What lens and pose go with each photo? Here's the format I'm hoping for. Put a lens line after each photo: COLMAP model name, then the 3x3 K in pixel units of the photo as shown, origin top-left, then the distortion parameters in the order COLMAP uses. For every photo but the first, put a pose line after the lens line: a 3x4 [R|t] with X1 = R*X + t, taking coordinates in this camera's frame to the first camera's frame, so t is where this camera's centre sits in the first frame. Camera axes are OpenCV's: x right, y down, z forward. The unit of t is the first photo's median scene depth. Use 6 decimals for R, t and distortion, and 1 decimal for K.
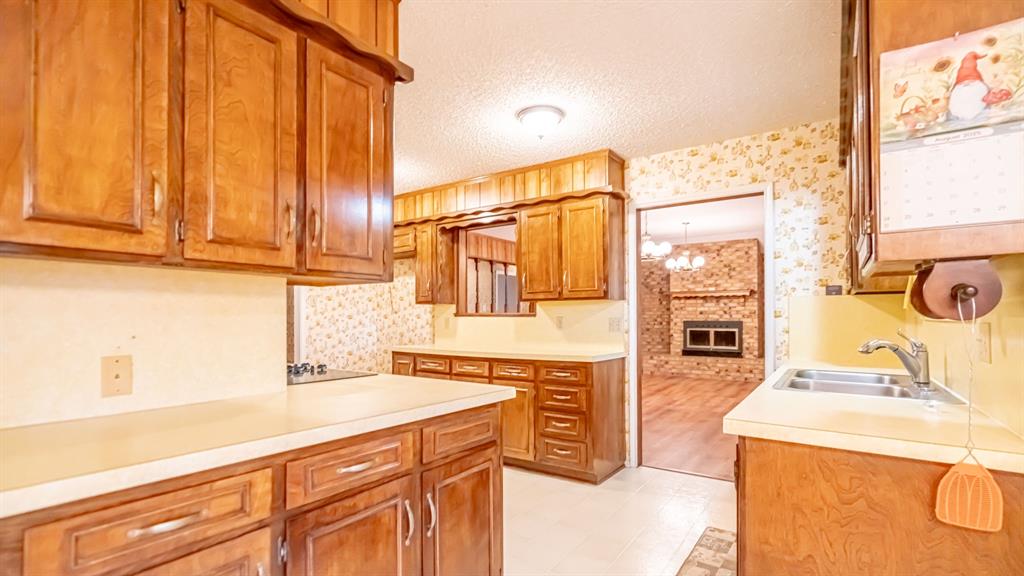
lens RADIAL K [[465.3, 0, 516.8], [0, 465.3, 305.7], [0, 0, 1]] dist [-0.002682, 0.001404]
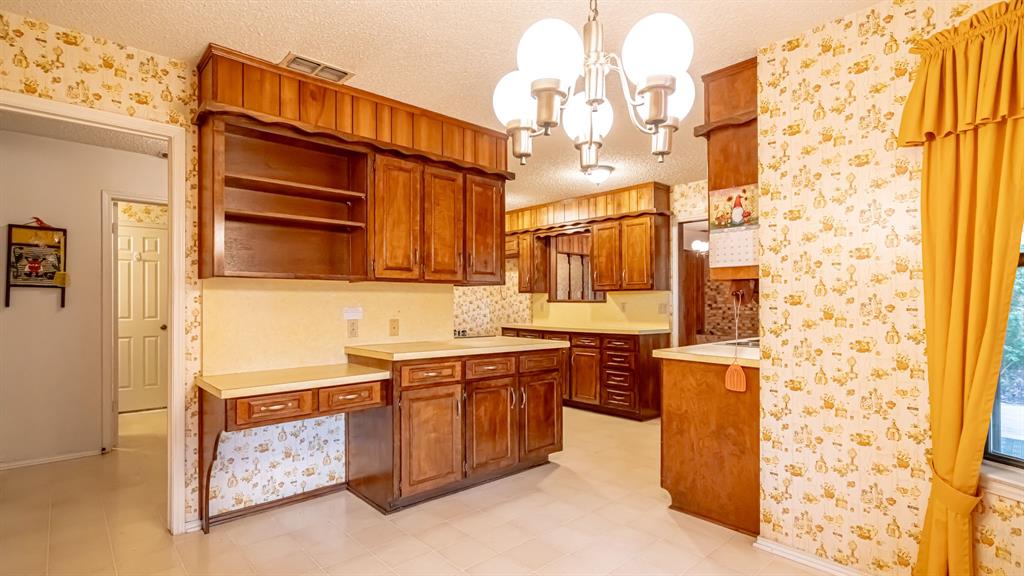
lens RADIAL K [[465.3, 0, 513.2], [0, 465.3, 296.0], [0, 0, 1]] dist [-0.002682, 0.001404]
pose [[0.973485, 0.000070, -0.228752, 0.102484], [0.002523, 0.999936, 0.011042, -0.012865], [0.228738, -0.011327, 0.973422, -0.426728]]
